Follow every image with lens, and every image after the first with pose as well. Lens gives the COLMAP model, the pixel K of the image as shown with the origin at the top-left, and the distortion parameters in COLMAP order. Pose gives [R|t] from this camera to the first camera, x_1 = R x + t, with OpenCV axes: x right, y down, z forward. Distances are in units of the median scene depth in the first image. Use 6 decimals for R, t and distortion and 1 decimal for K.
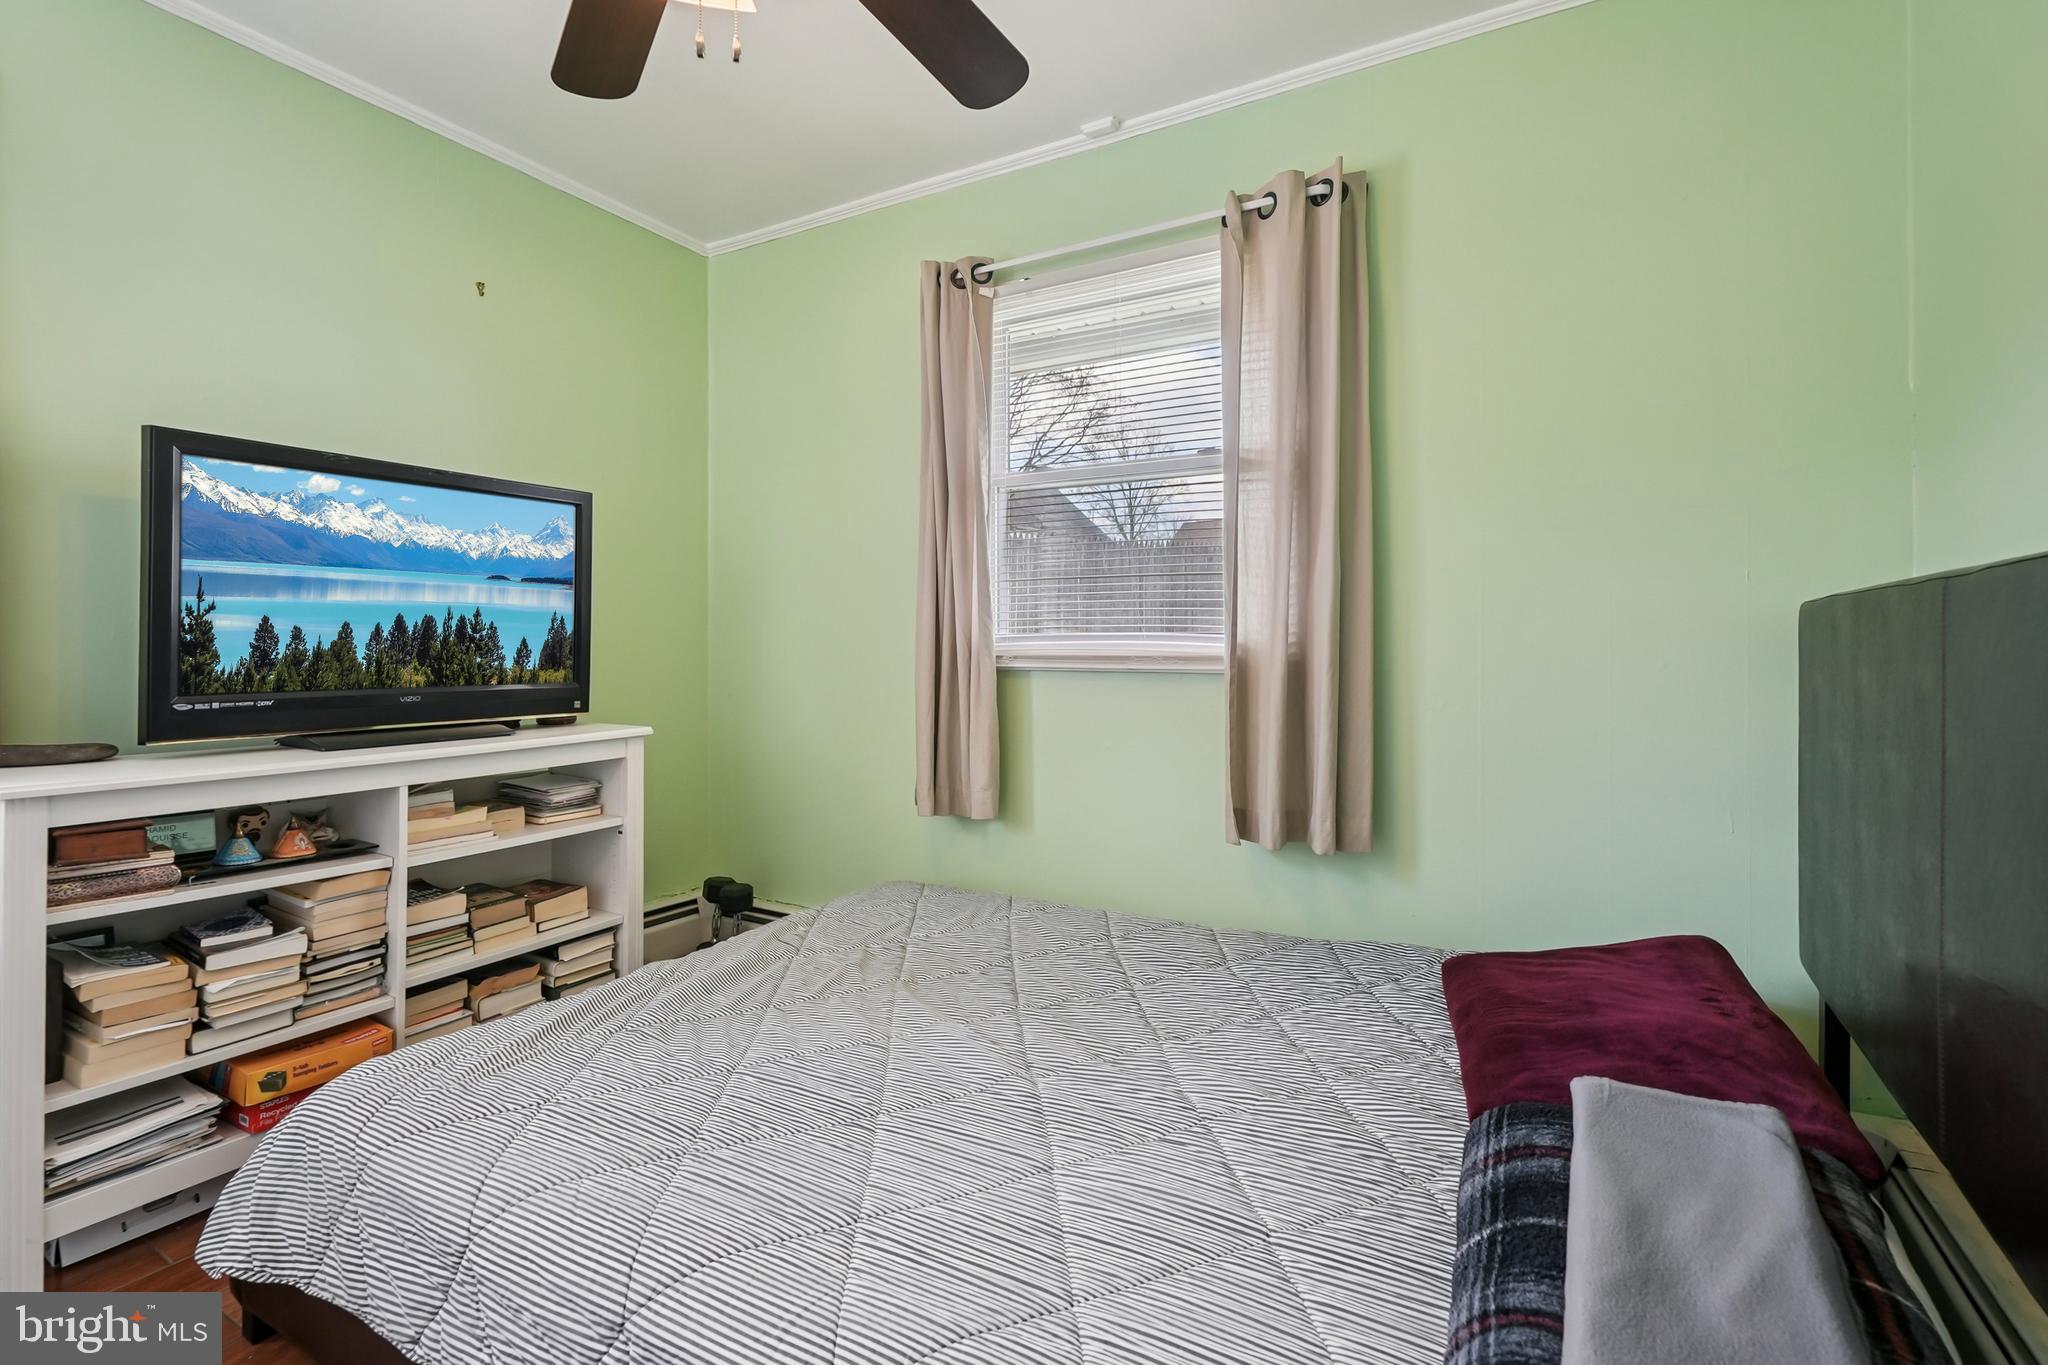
lens RADIAL K [[949.9, 0, 1090.4], [0, 949.9, 685.3], [0, 0, 1]] dist [0.000381, 0.005241]
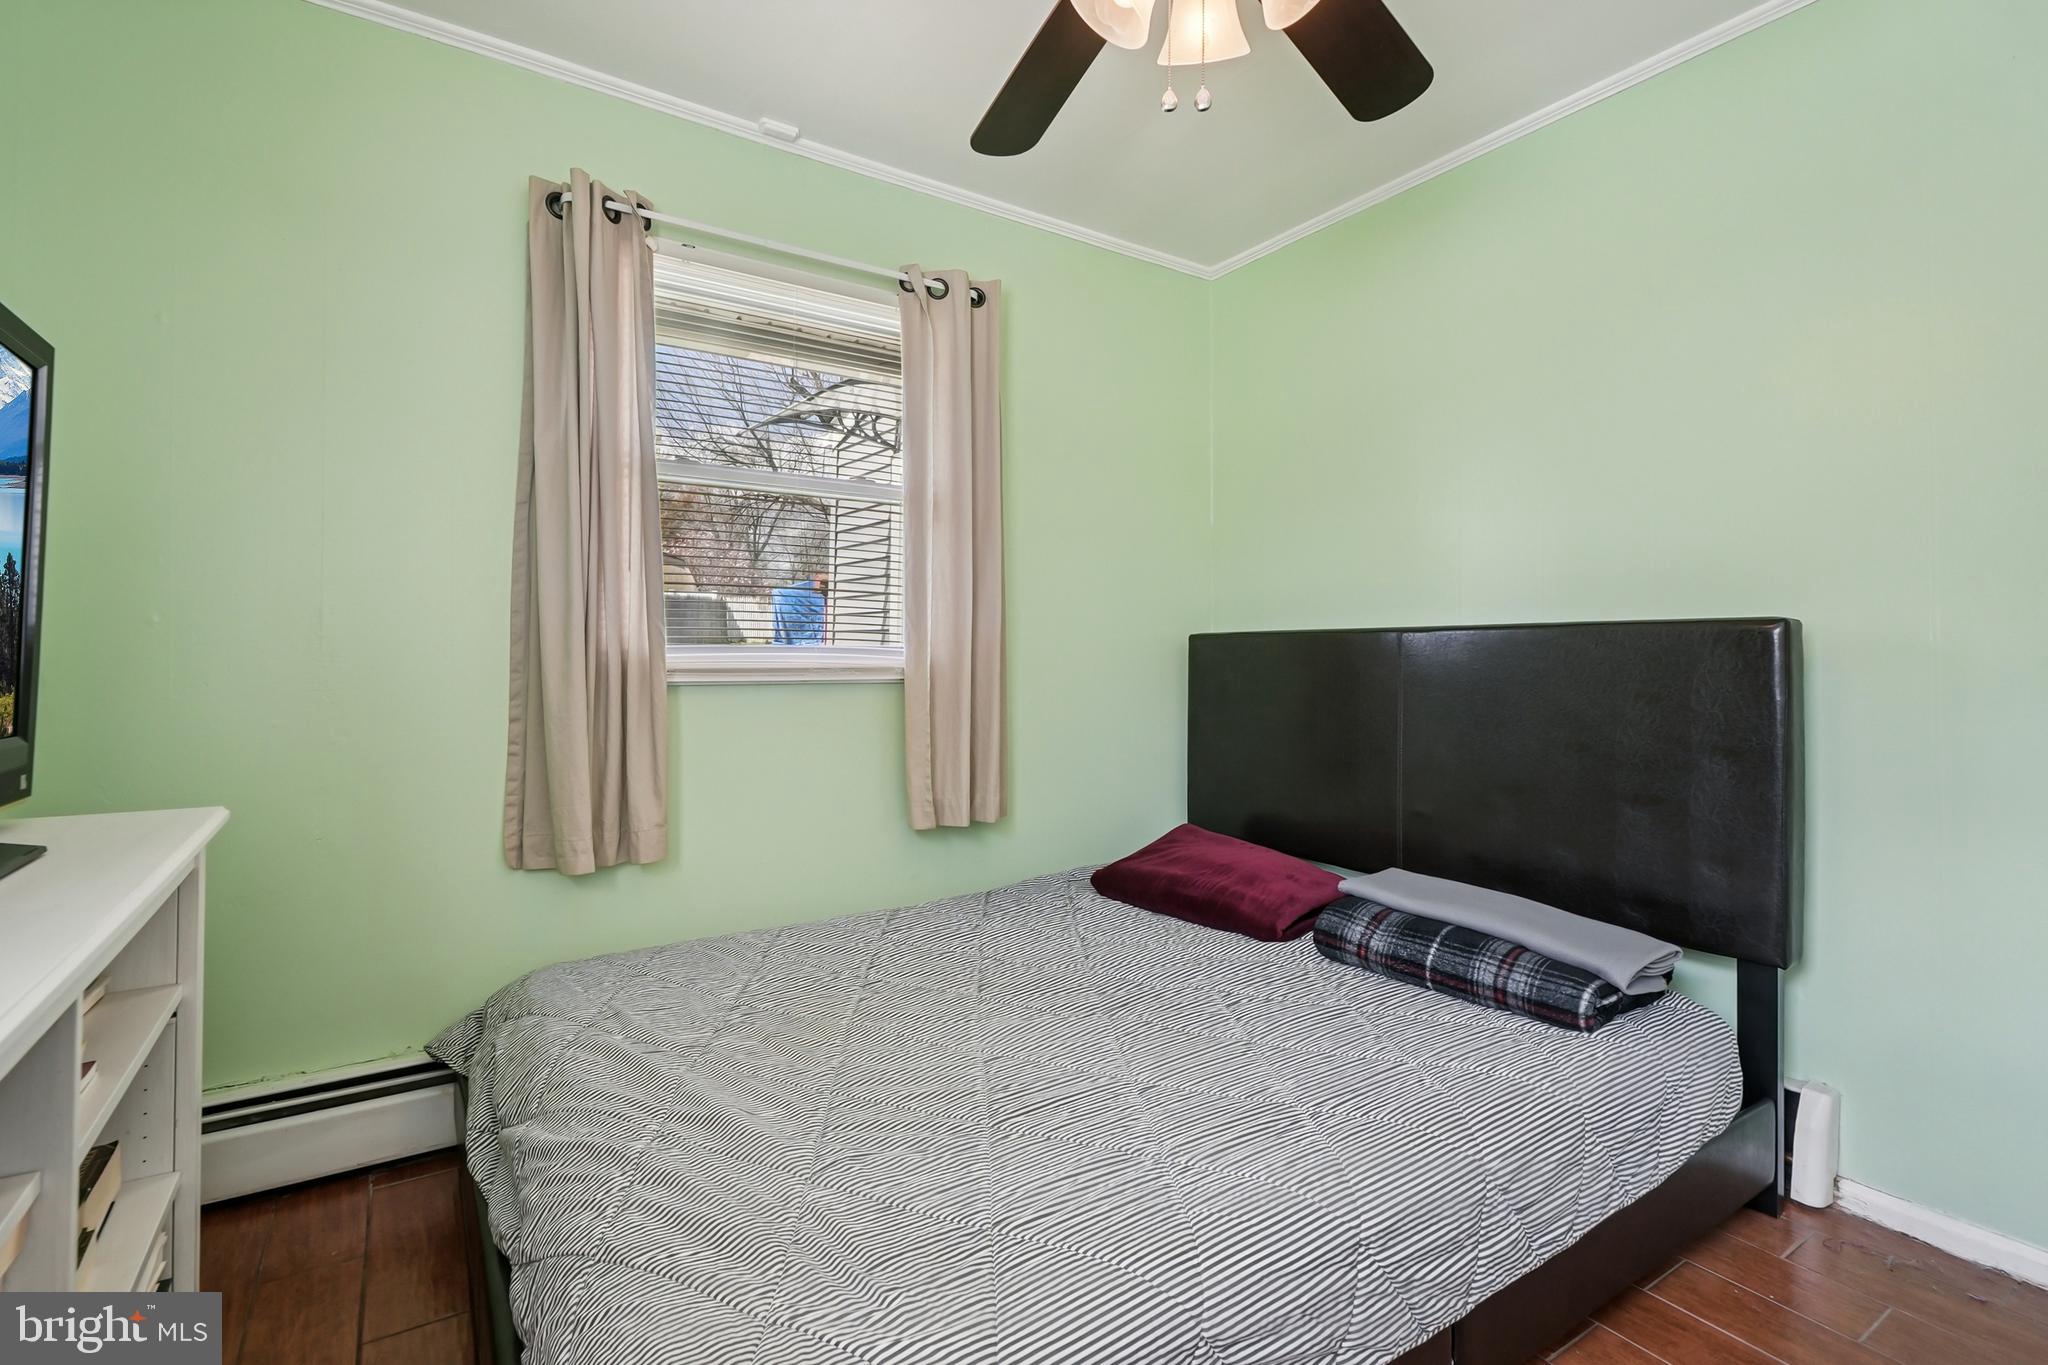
lens RADIAL K [[927.5, 0, 1014.8], [0, 927.5, 669.1], [0, 0, 1]] dist [0.000602, -0.000409]
pose [[0.456537, -0.015230, 0.889574, -0.711549], [0.032028, 0.999487, 0.000674, -0.022341], [-0.889128, 0.028183, 0.456791, 0.346822]]
